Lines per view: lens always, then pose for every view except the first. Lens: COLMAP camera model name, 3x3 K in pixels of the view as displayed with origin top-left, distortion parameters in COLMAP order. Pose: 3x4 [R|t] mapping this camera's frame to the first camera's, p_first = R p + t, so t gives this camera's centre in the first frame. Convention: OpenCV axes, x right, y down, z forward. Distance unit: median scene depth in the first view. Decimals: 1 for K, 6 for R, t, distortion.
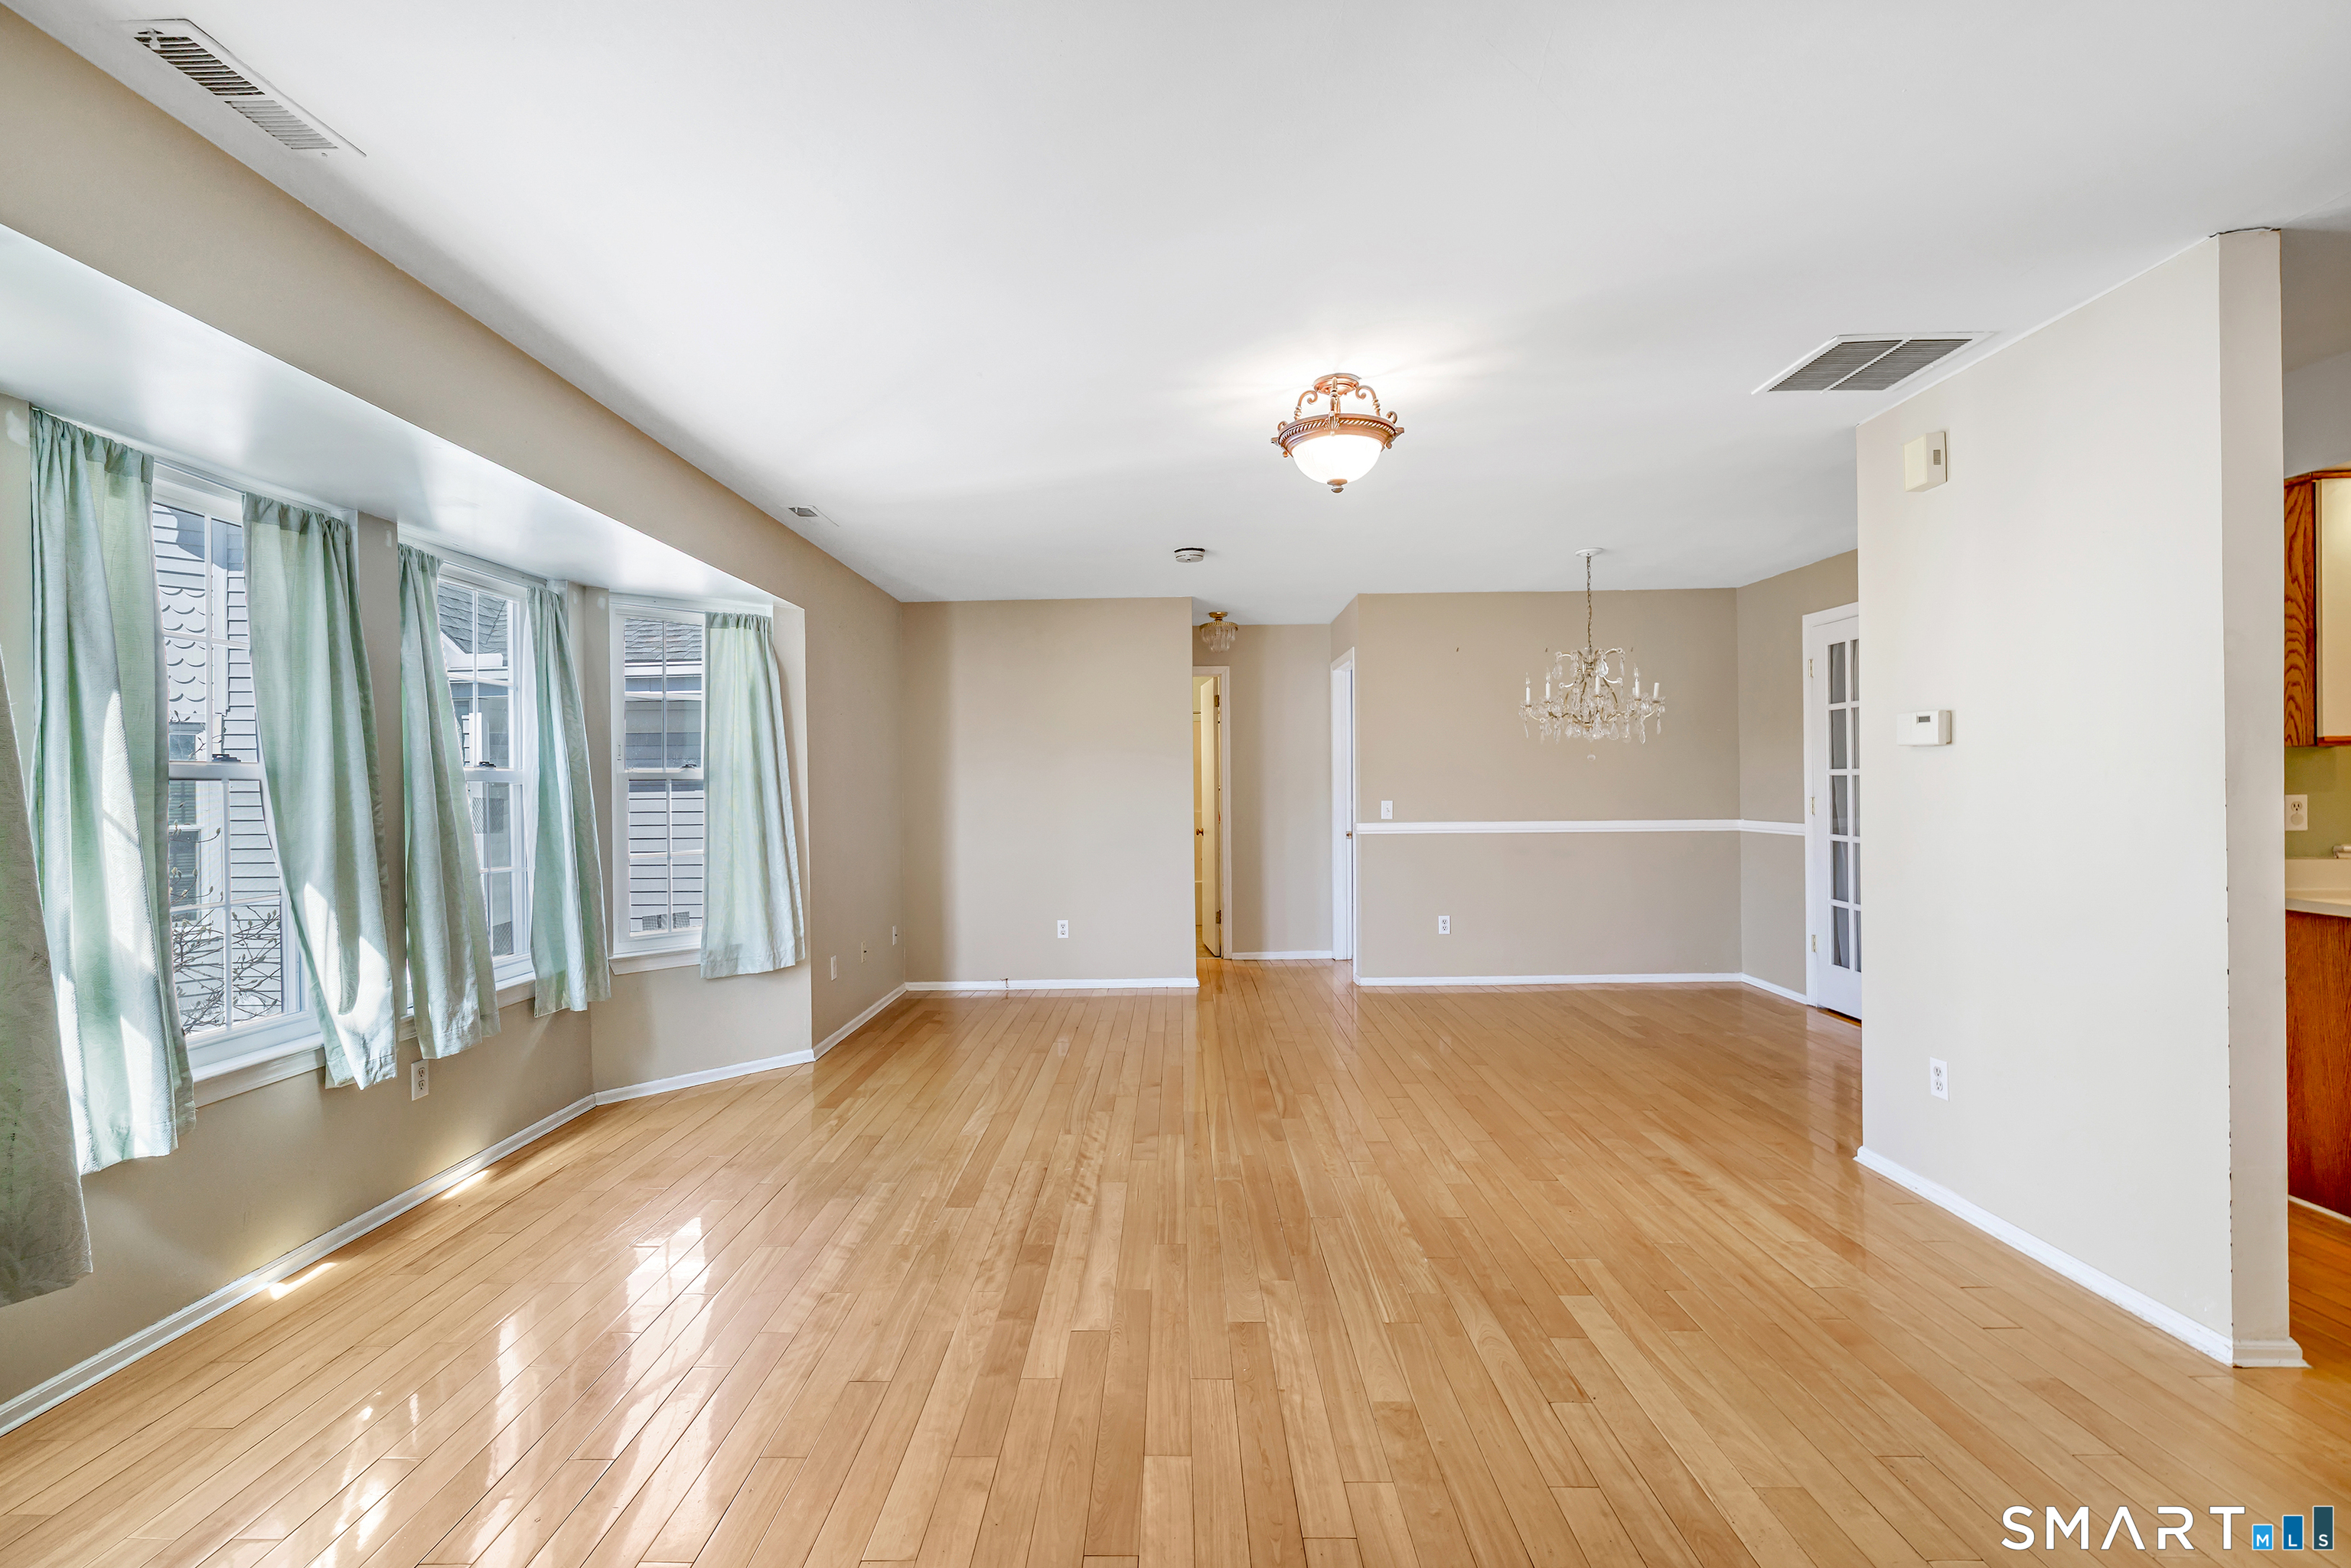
lens RADIAL K [[1049.4, 0, 1150.5], [0, 1049.4, 789.1], [0, 0, 1]] dist [0.004304, 0.001232]
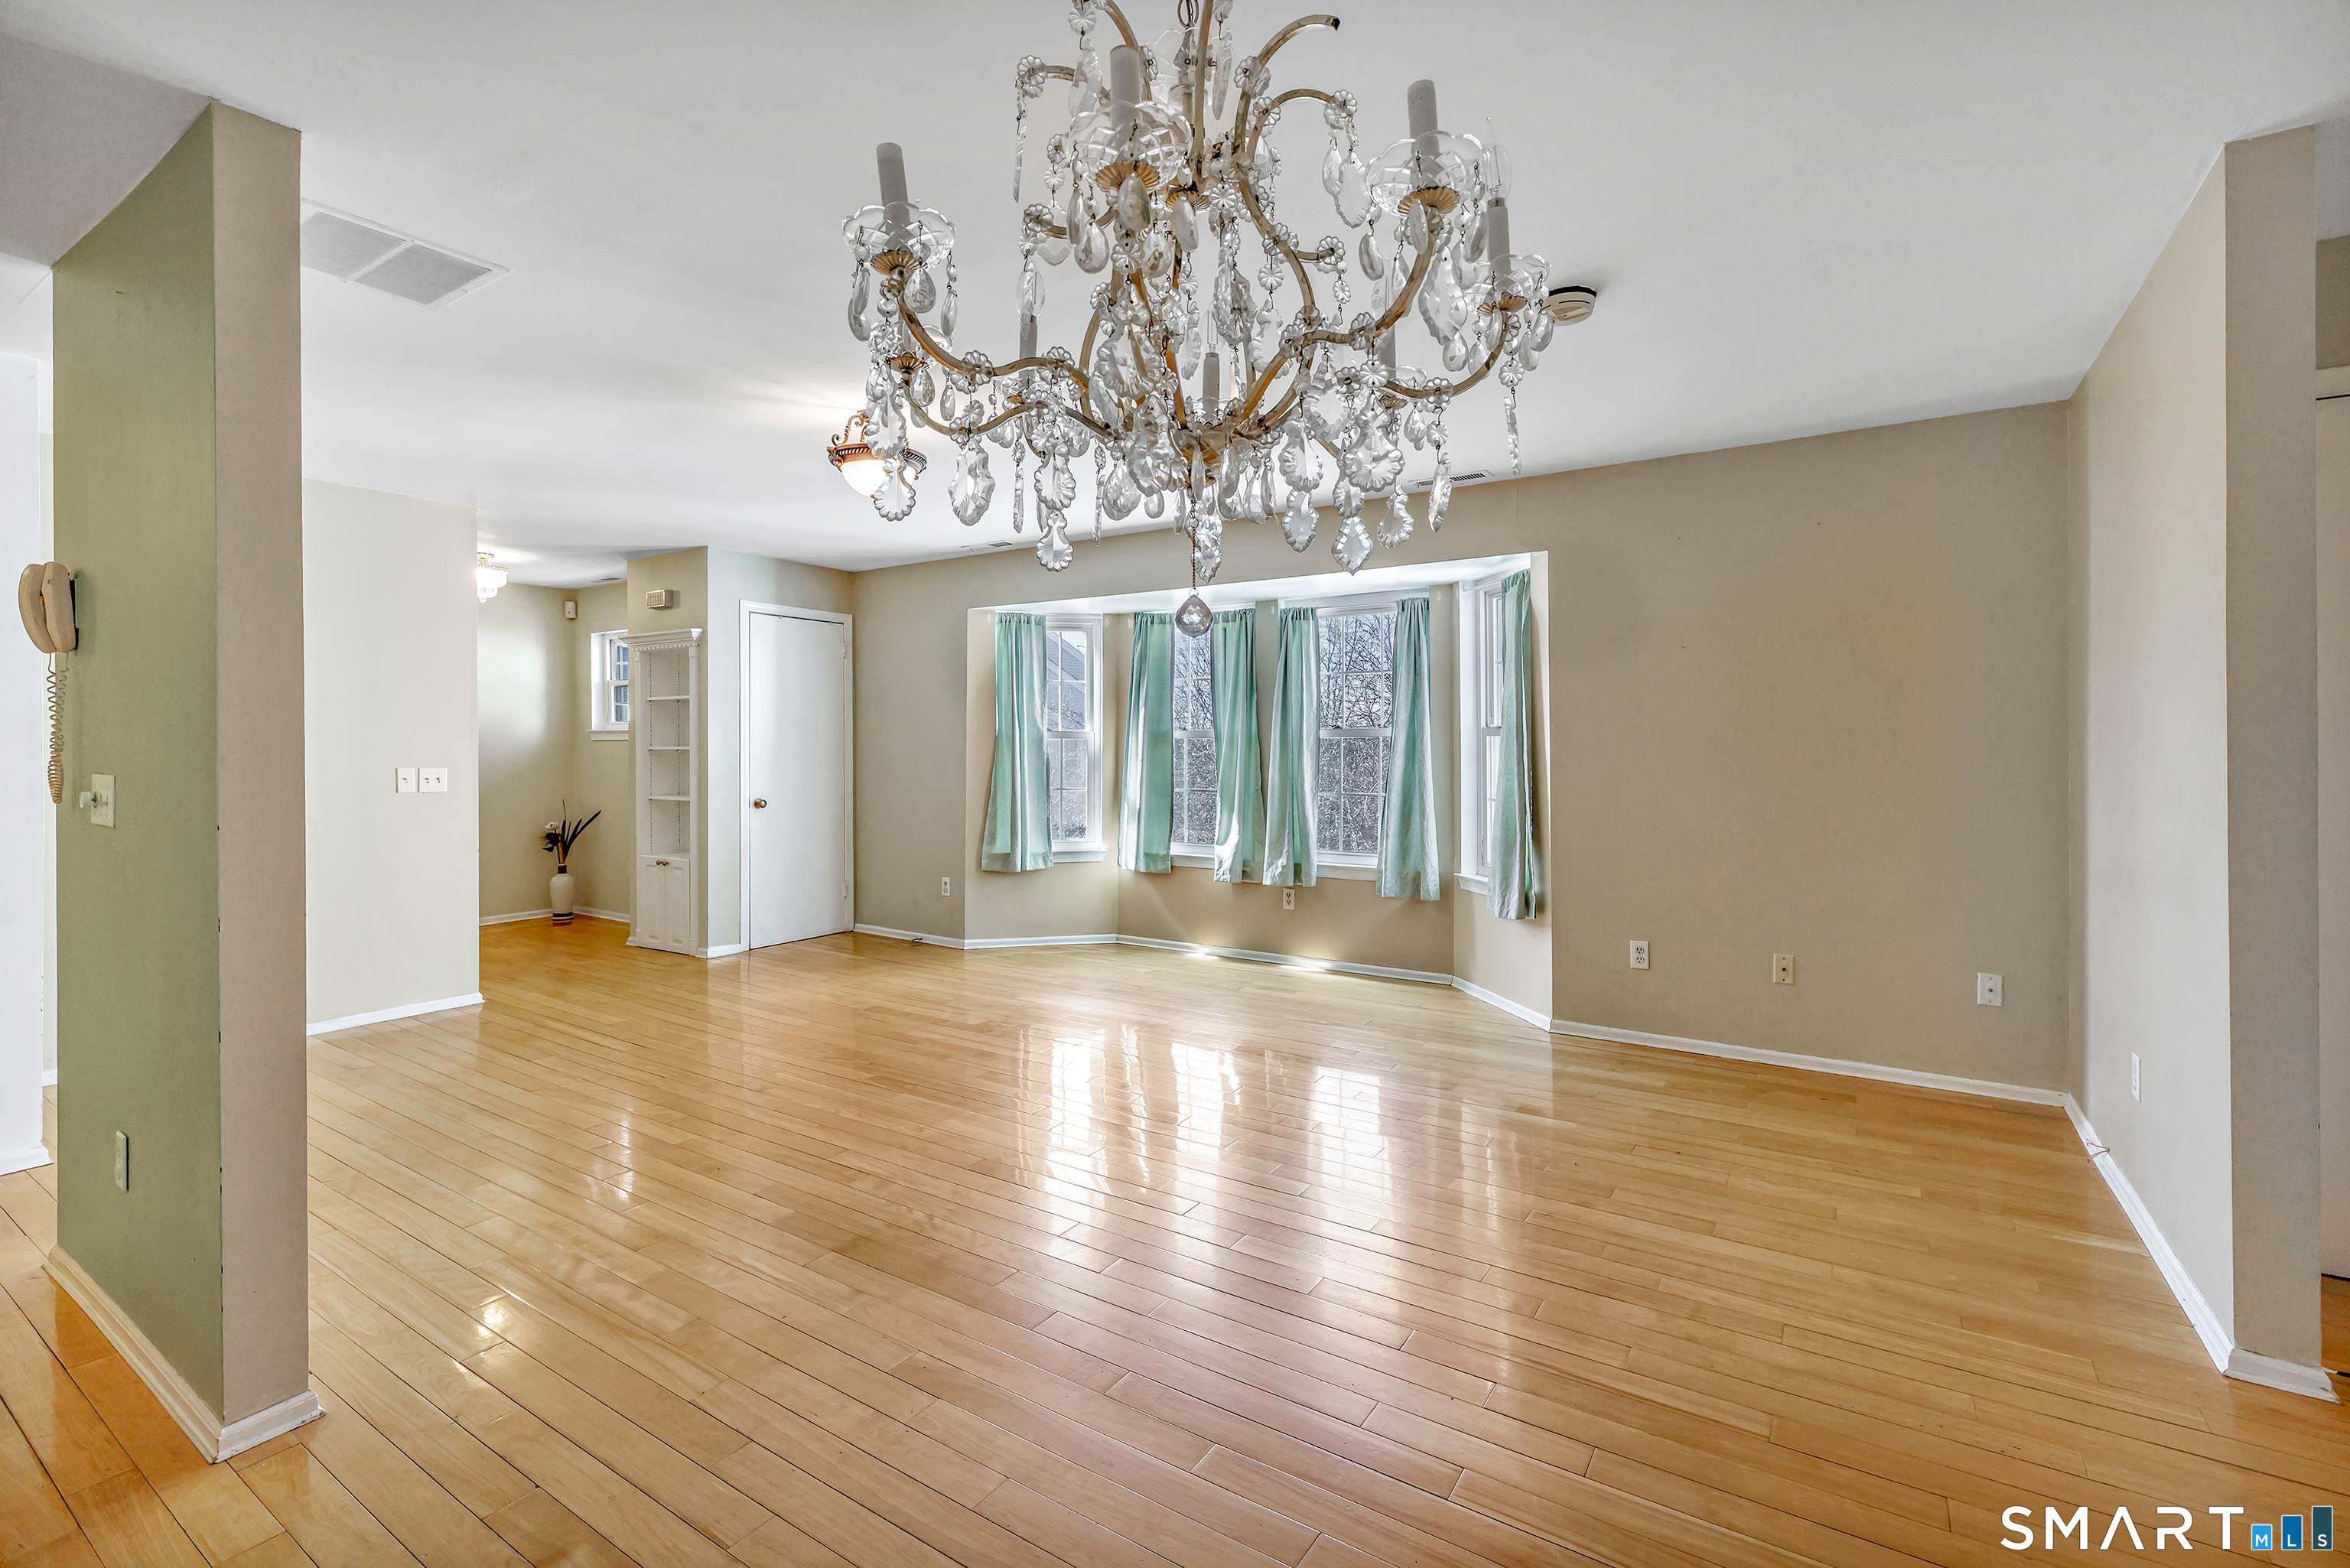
lens RADIAL K [[1048.9, 0, 1166.2], [0, 1048.9, 783.5], [0, 0, 1]] dist [0.004304, 0.001232]
pose [[-0.527503, 0.045977, -0.848308, 0.871985], [0.007035, 0.998737, 0.049755, -0.017338], [0.849524, 0.020278, -0.527160, 1.604240]]
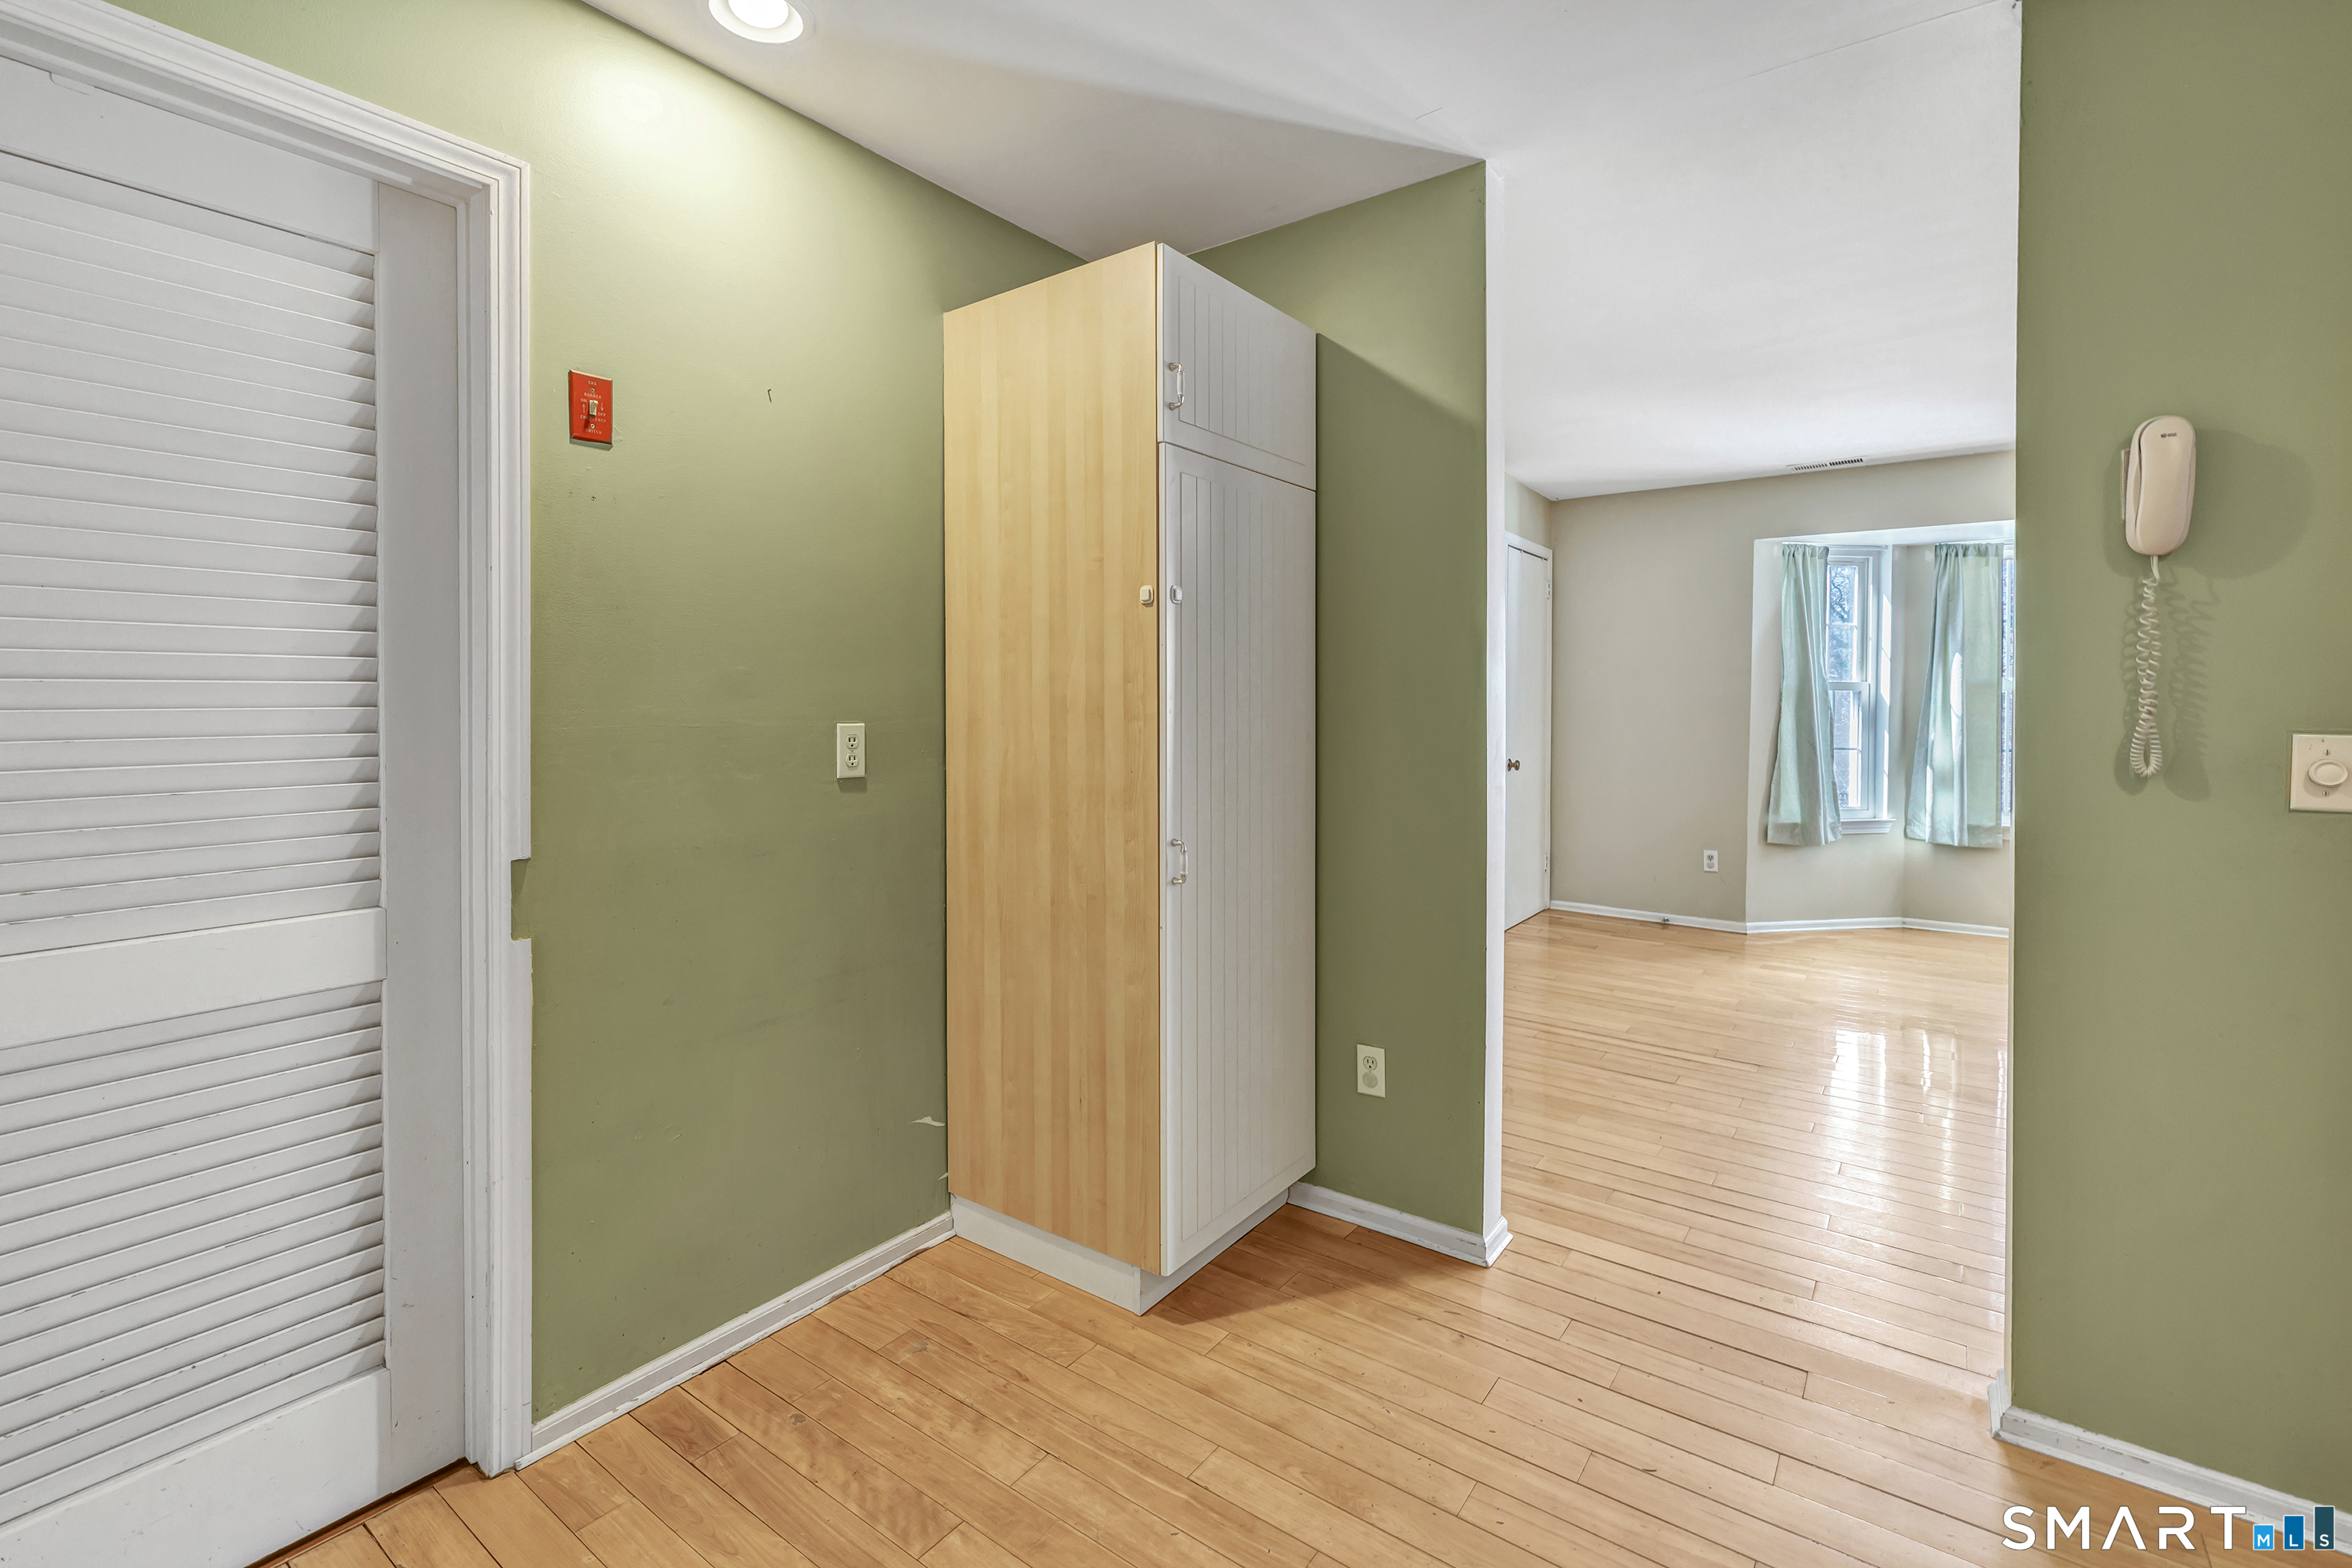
lens RADIAL K [[1049.9, 0, 1176.1], [0, 1049.9, 726.1], [0, 0, 1]] dist [0.004304, 0.001232]
pose [[-0.566702, 0.034019, -0.823220, 1.285531], [0.008253, 0.999331, 0.035616, -0.016446], [0.823882, 0.013389, -0.566604, 0.563719]]
